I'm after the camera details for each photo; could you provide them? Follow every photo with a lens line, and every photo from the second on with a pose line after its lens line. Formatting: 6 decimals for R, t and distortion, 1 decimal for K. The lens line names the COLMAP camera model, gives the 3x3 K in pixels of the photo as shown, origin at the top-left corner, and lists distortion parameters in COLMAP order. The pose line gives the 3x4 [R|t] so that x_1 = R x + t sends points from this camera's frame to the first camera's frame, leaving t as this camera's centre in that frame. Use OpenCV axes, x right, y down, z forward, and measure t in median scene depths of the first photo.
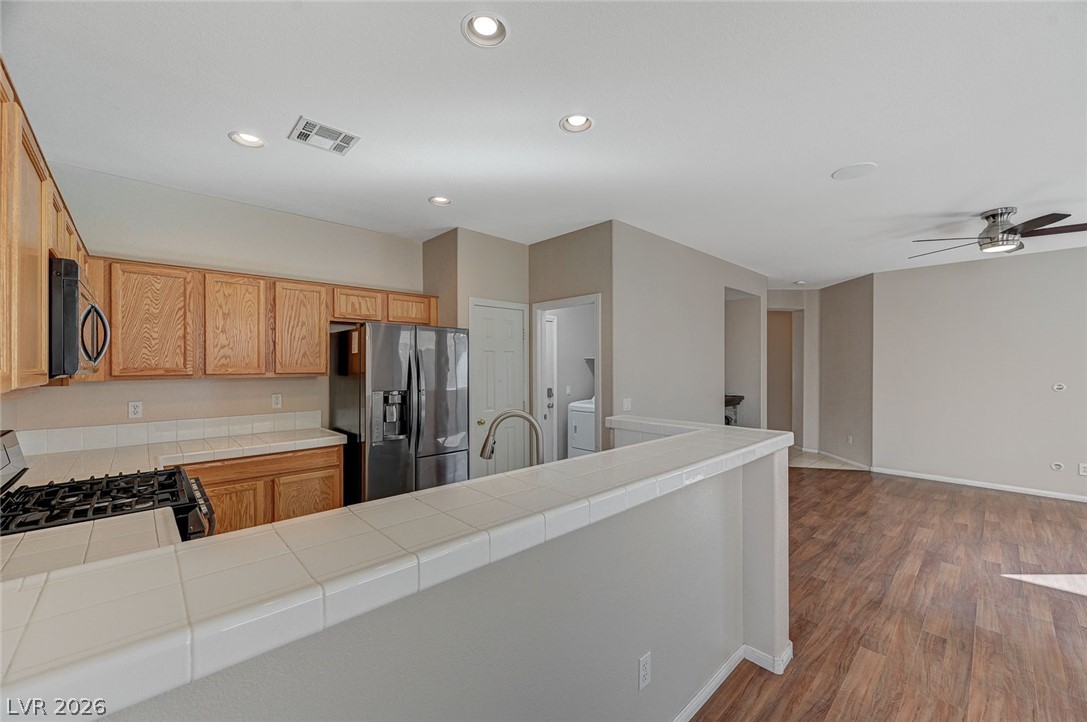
lens RADIAL K [[428.4, 0, 545.7], [0, 428.4, 365.2], [0, 0, 1]] dist [0.002755, 0.000374]
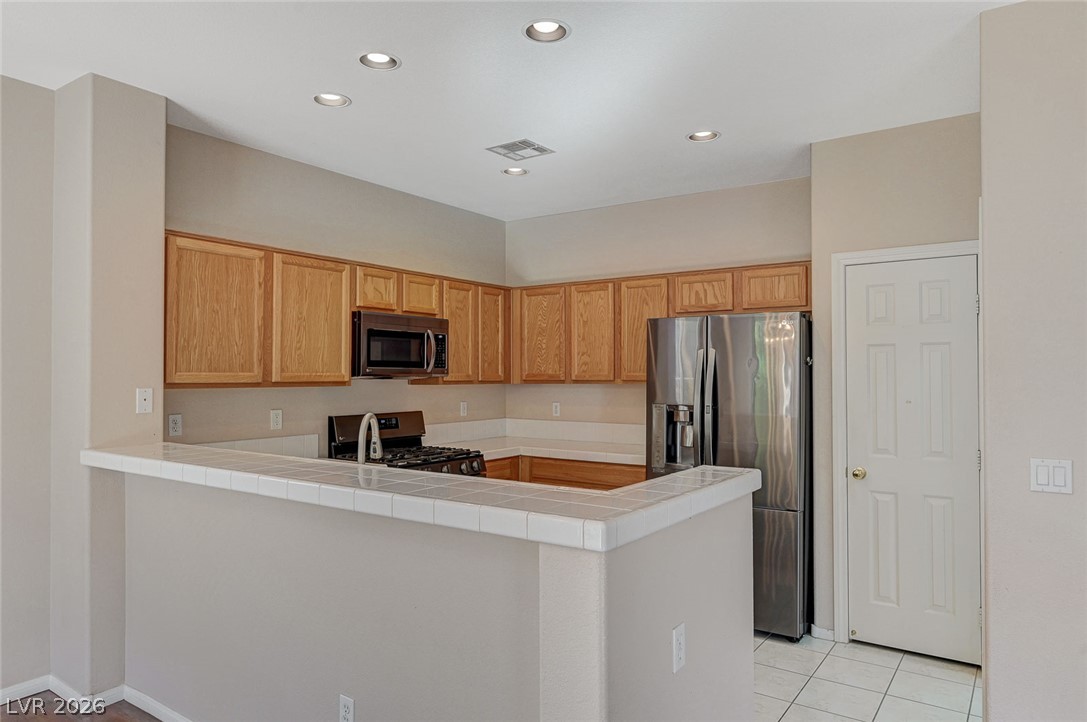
lens RADIAL K [[701.4, 0, 540.9], [0, 701.4, 363.2], [0, 0, 1]] dist [-0.001071, -0.000175]
pose [[0.190135, -0.012197, -0.981682, 0.897152], [-0.002046, 0.999916, -0.012820, 0.002052], [0.981756, 0.004446, 0.190094, 0.575111]]
